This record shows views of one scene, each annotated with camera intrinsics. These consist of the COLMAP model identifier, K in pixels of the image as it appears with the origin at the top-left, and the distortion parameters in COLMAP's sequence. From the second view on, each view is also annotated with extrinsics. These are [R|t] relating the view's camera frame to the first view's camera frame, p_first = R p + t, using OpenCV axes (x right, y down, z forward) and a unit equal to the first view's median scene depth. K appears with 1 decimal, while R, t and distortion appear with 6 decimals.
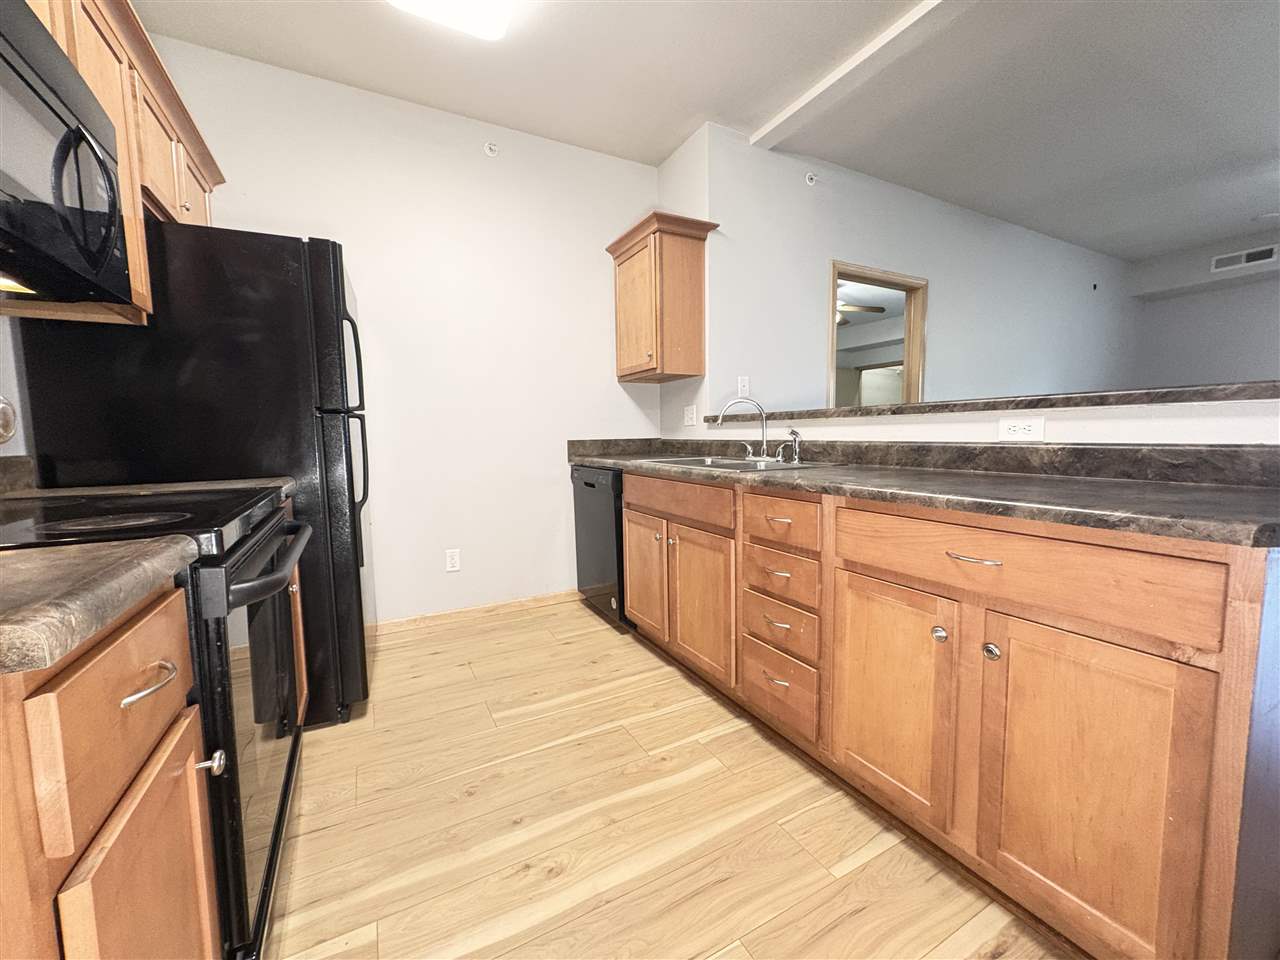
lens RADIAL K [[506.9, 0, 641.0], [0, 506.9, 478.5], [0, 0, 1]] dist [0.000472, 0.000063]
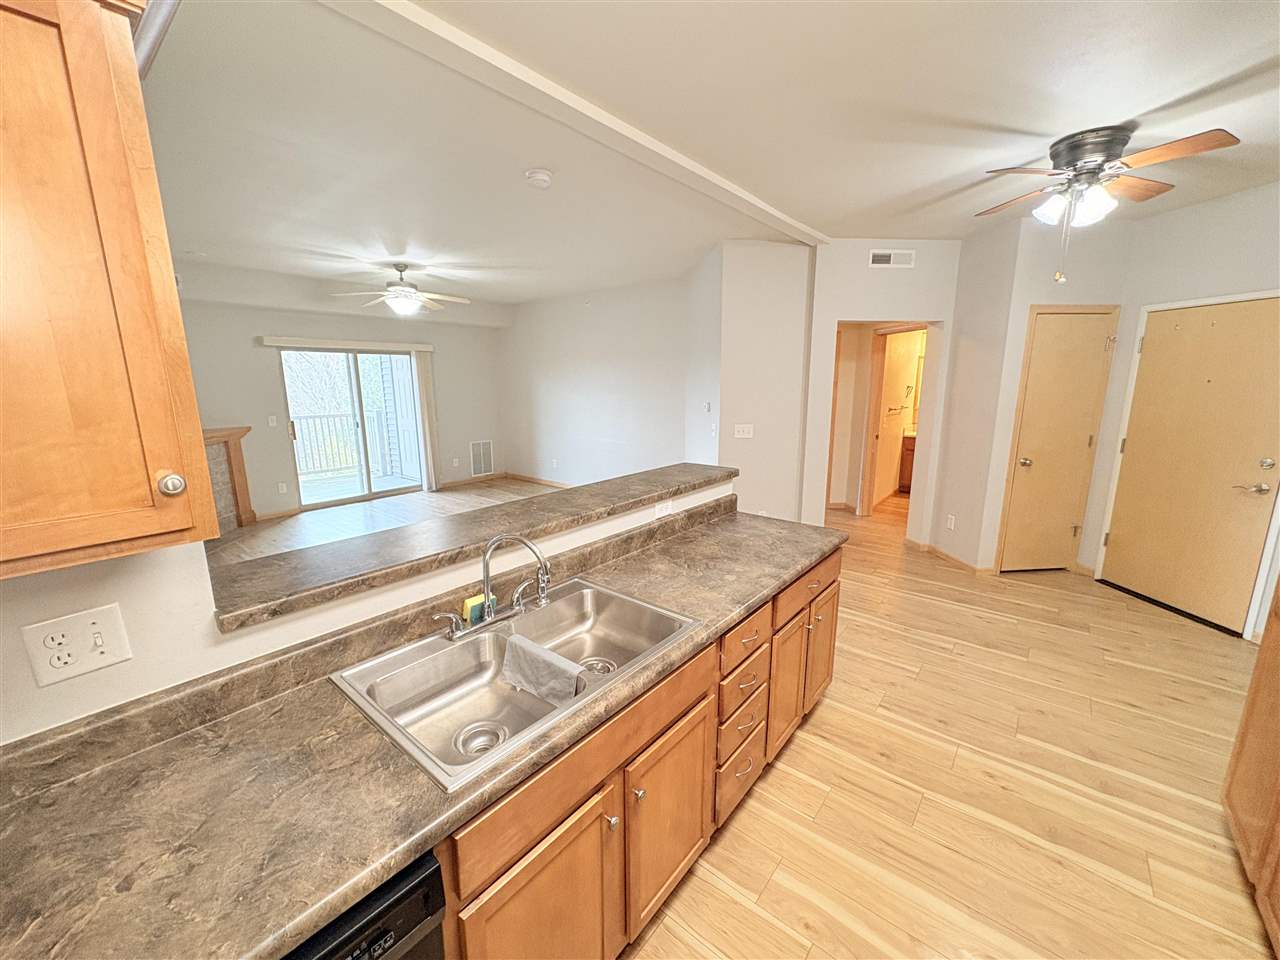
lens RADIAL K [[506.9, 0, 641.0], [0, 506.9, 478.5], [0, 0, 1]] dist [0.000472, 0.000063]
pose [[-0.383890, -0.163218, 0.908839, -0.549272], [0.094235, 0.972190, 0.214399, -0.477163], [-0.918558, 0.167950, -0.357833, 1.460763]]
